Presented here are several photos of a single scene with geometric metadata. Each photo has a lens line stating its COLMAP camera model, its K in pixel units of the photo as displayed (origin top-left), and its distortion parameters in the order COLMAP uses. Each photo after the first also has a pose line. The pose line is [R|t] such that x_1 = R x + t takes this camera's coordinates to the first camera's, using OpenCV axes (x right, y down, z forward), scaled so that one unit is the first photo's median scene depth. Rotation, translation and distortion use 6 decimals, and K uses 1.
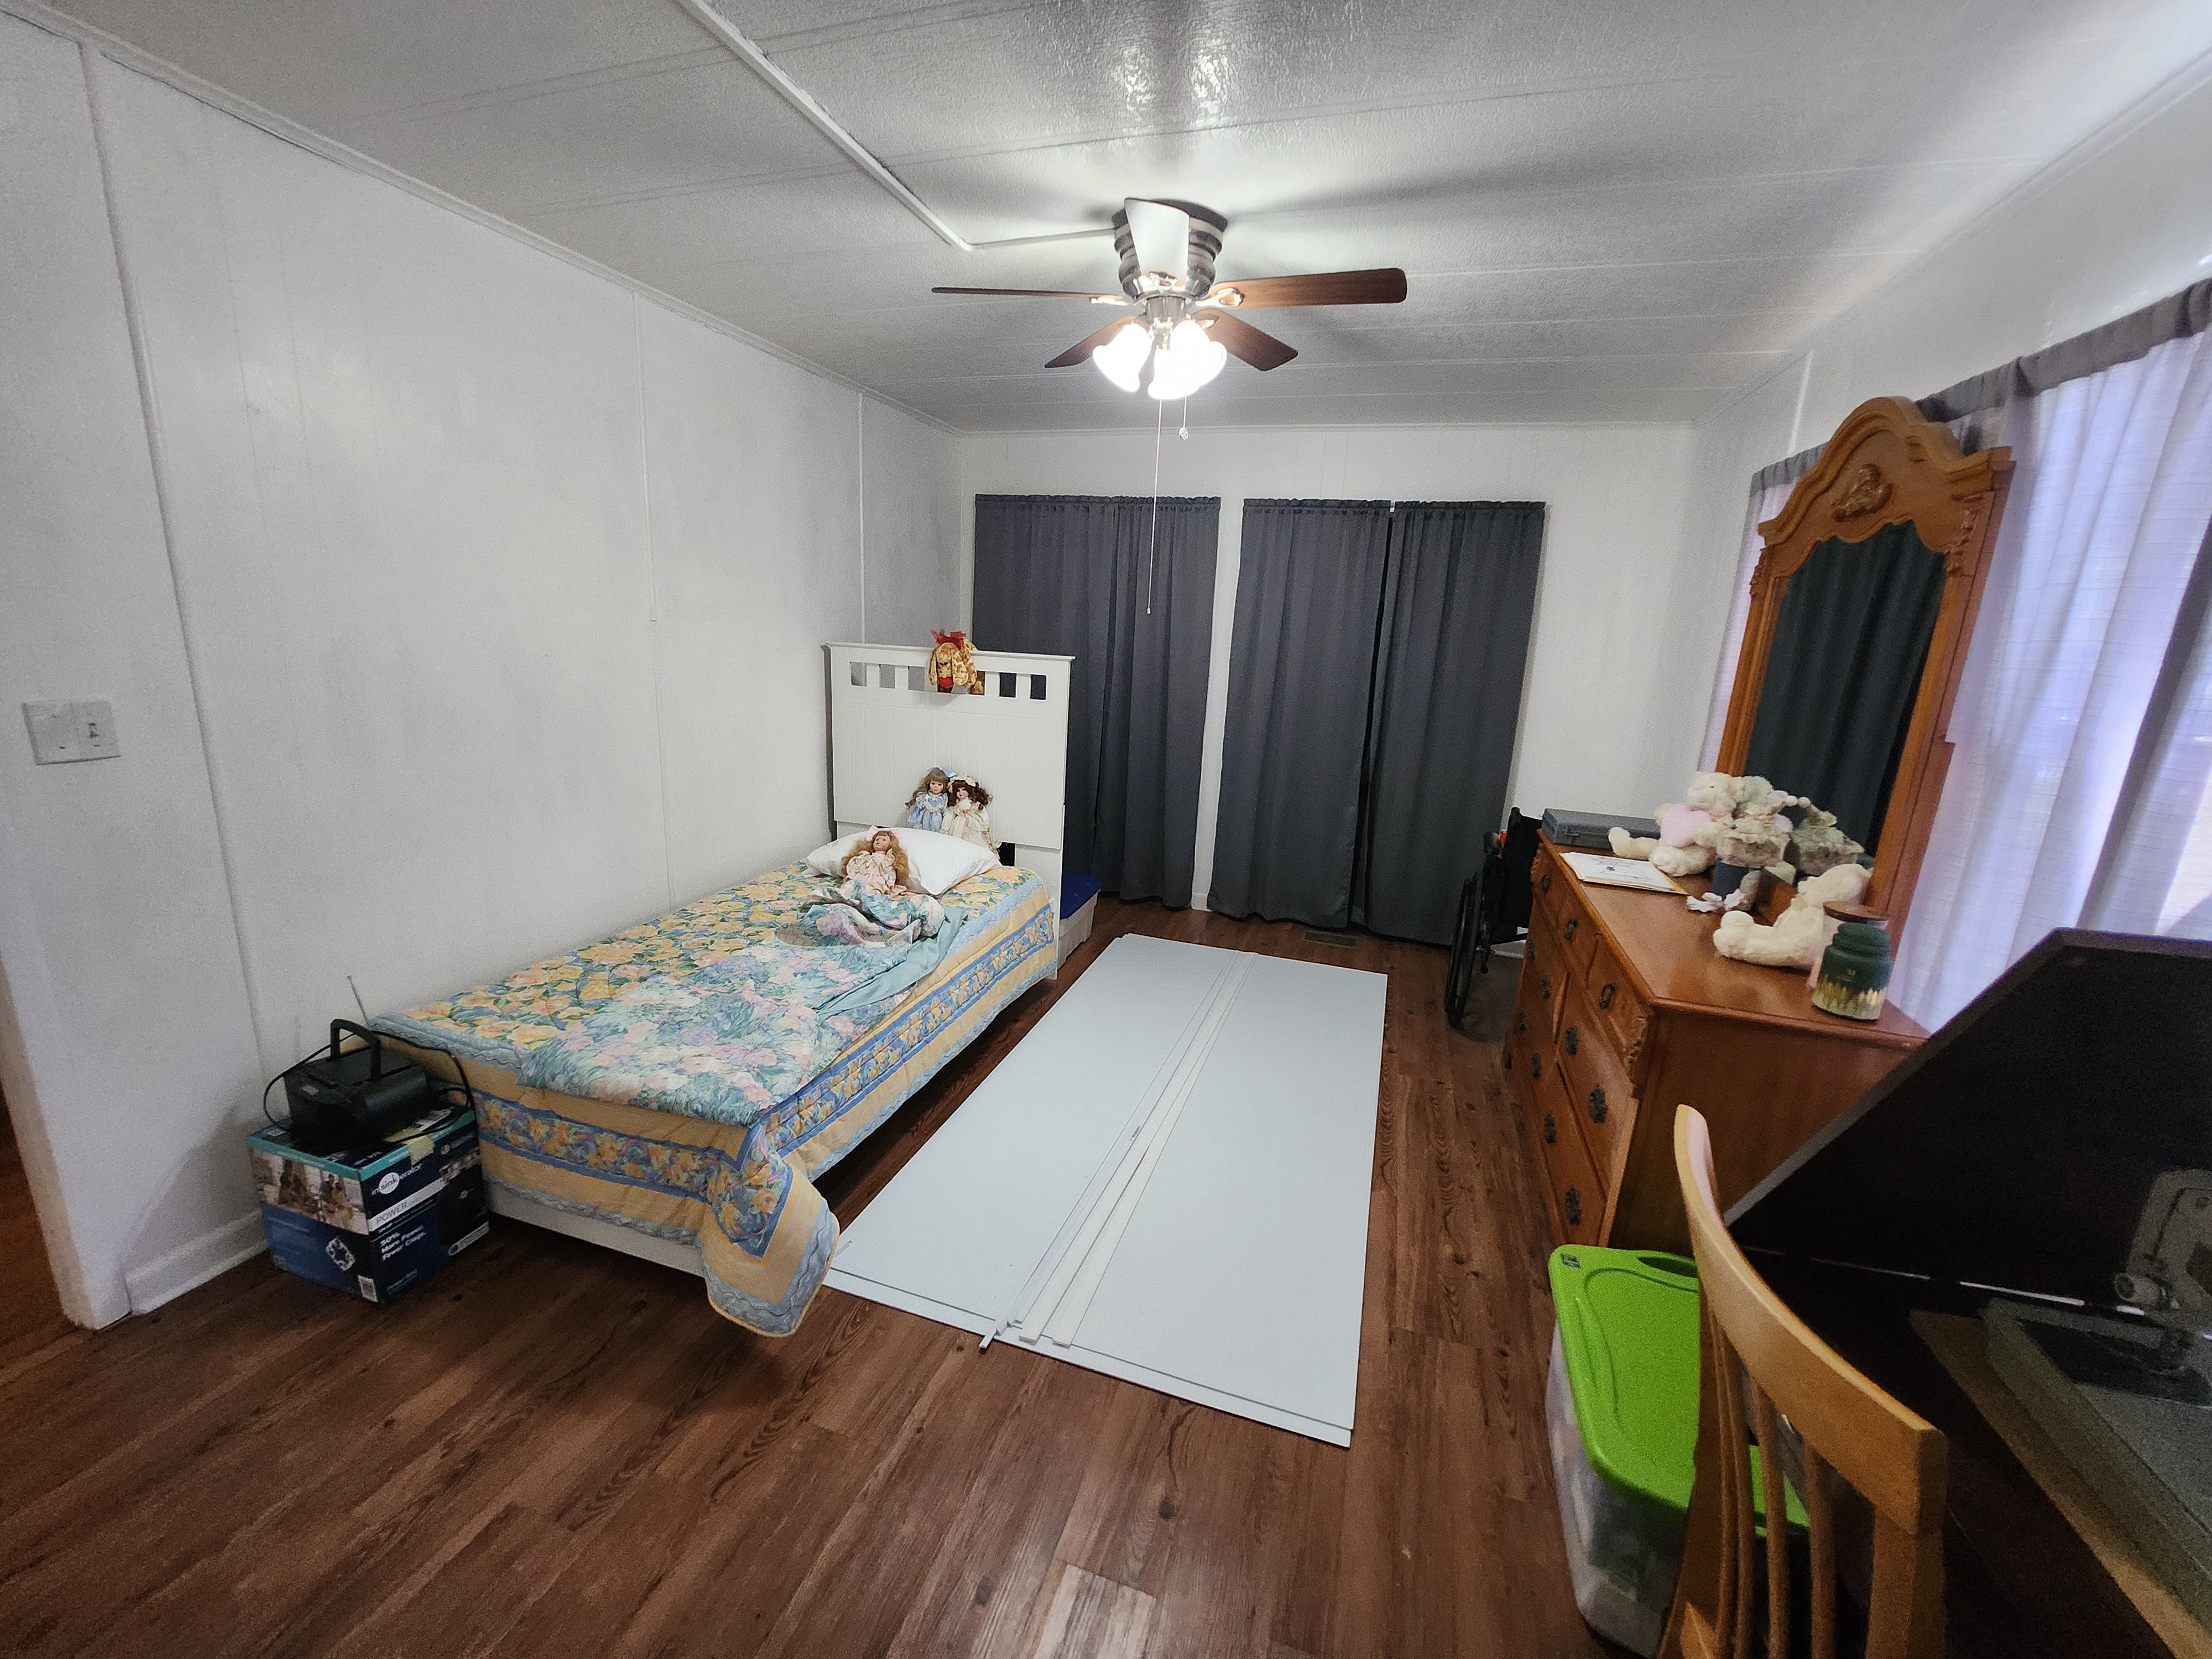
lens RADIAL K [[881.8, 0, 1106.0], [0, 881.8, 829.5], [0, 0, 1]] dist [-0.017245, -0.000459]
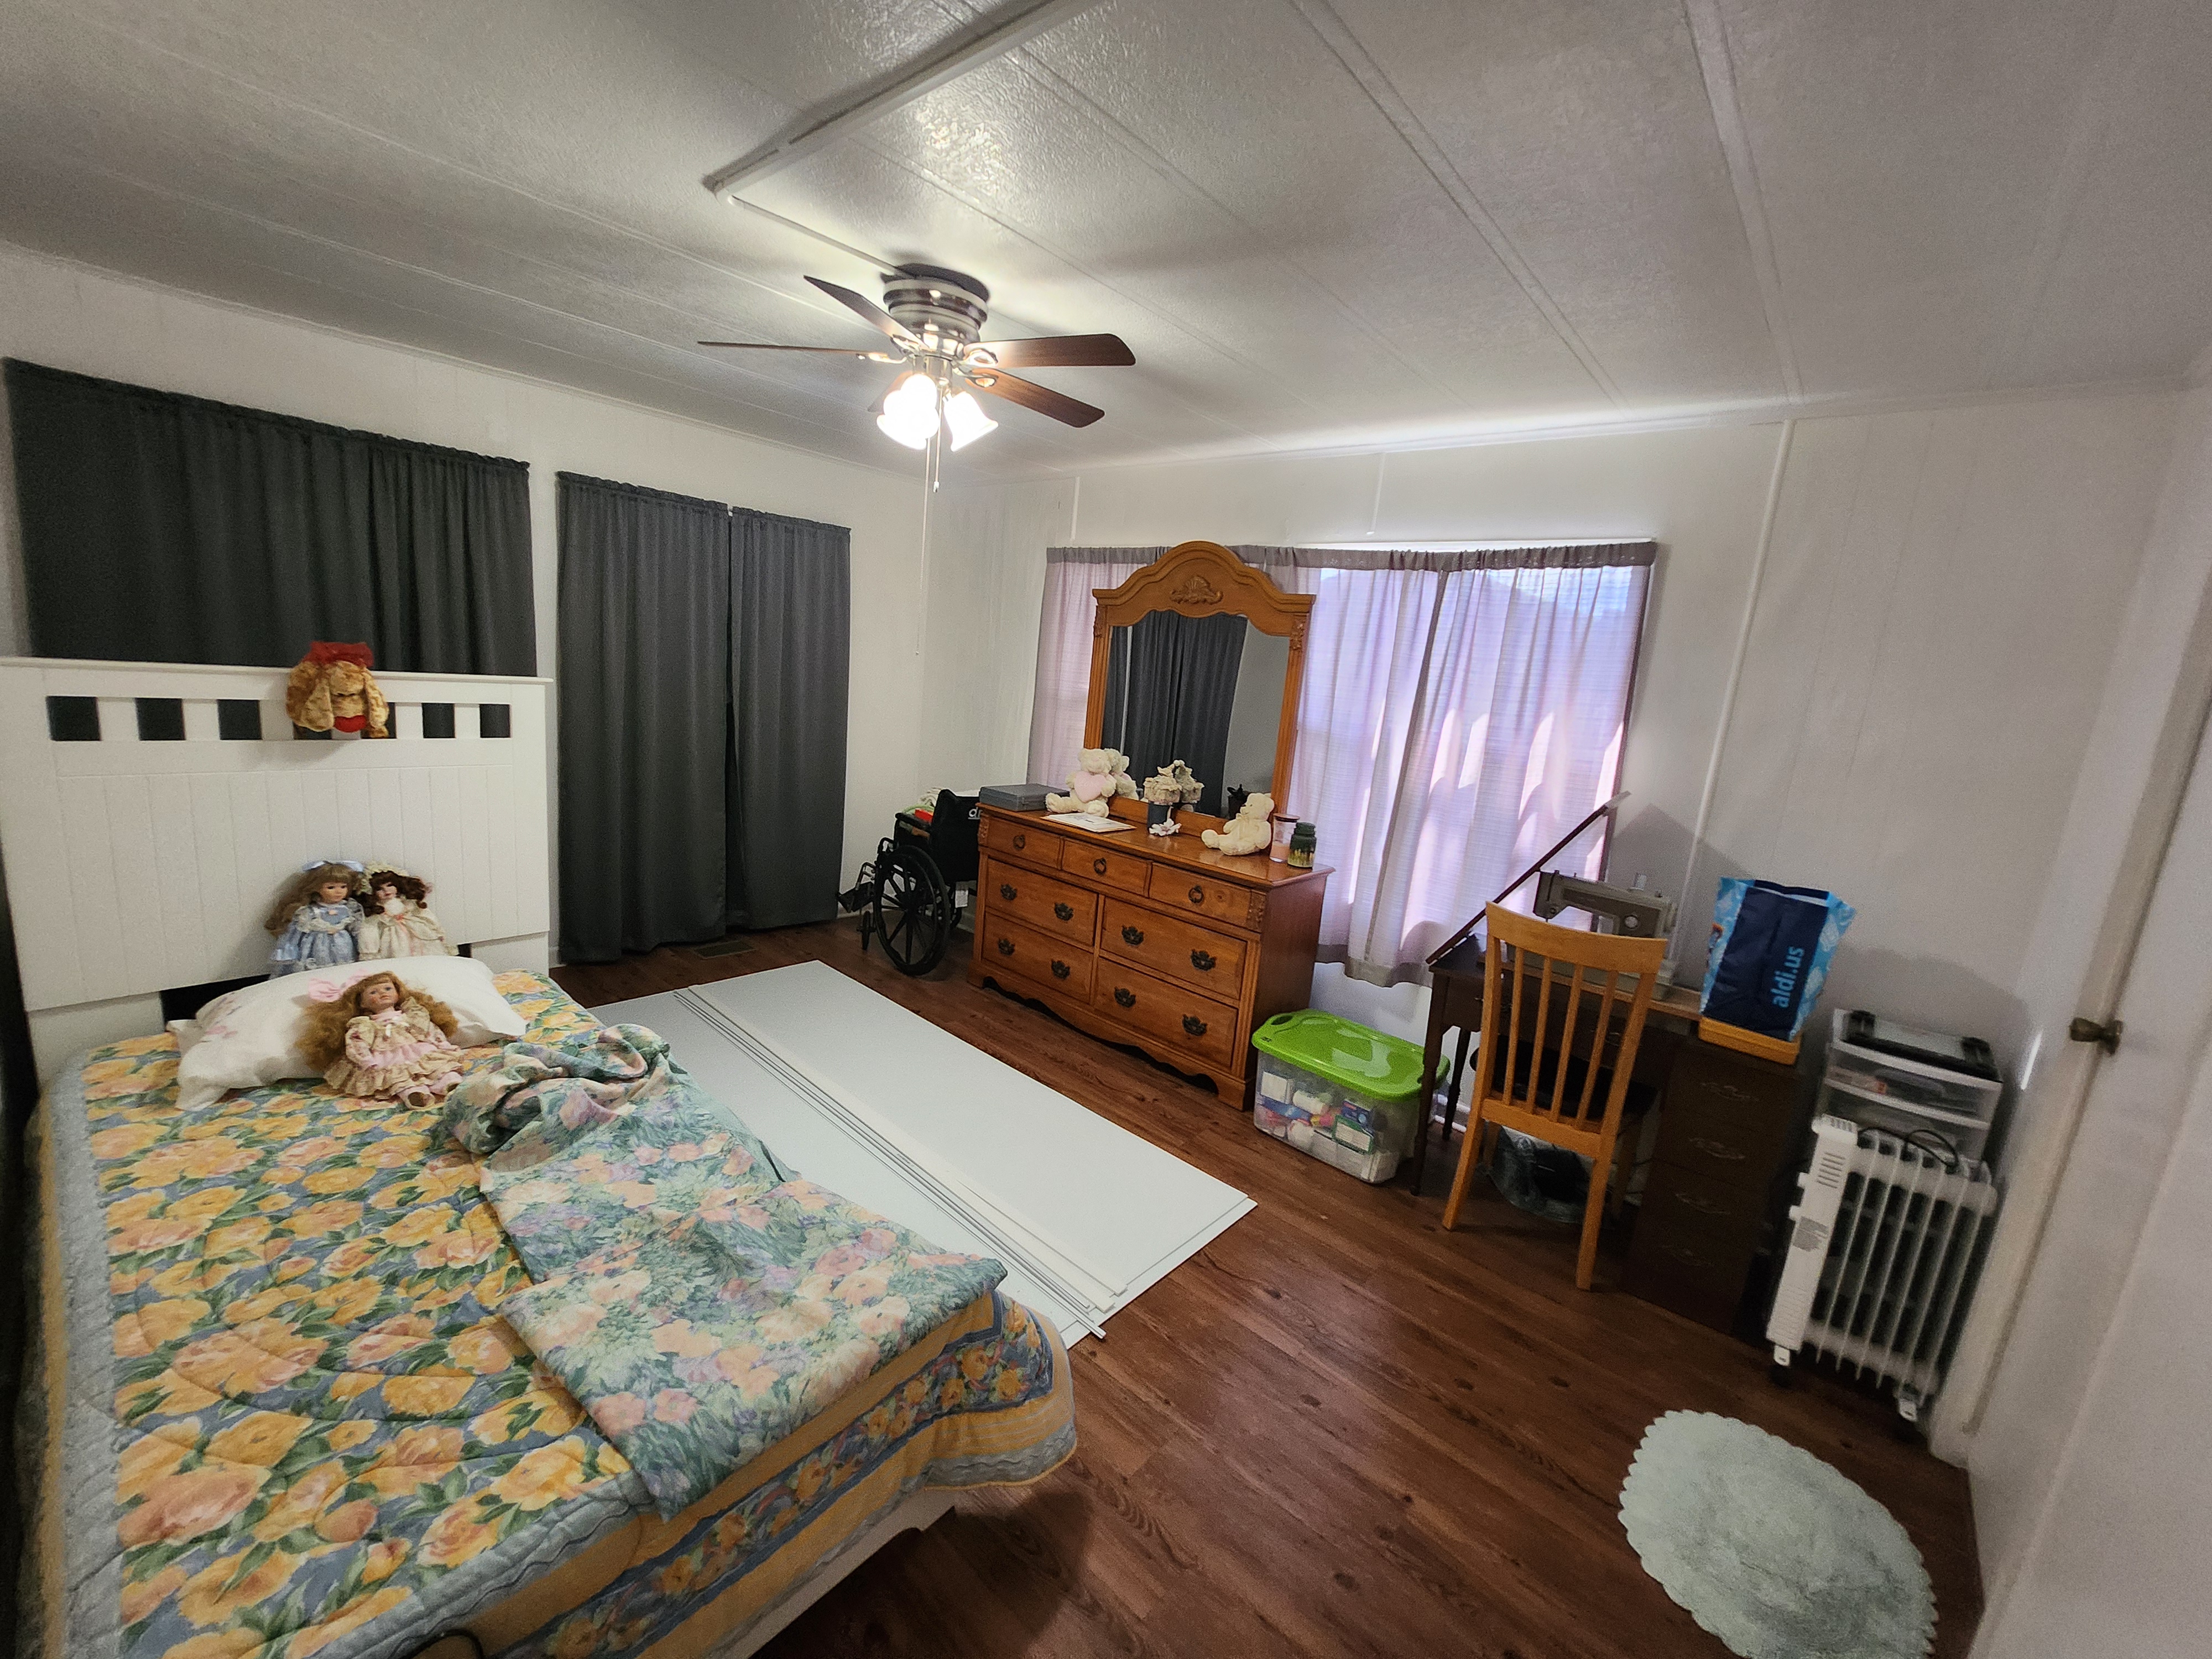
lens RADIAL K [[881.8, 0, 1106.0], [0, 881.8, 829.5], [0, 0, 1]] dist [-0.017245, -0.000459]
pose [[0.393991, -0.184514, 0.900403, -0.581565], [0.138721, 0.980357, 0.140198, -0.113662], [-0.908585, 0.069668, 0.411848, 0.277790]]
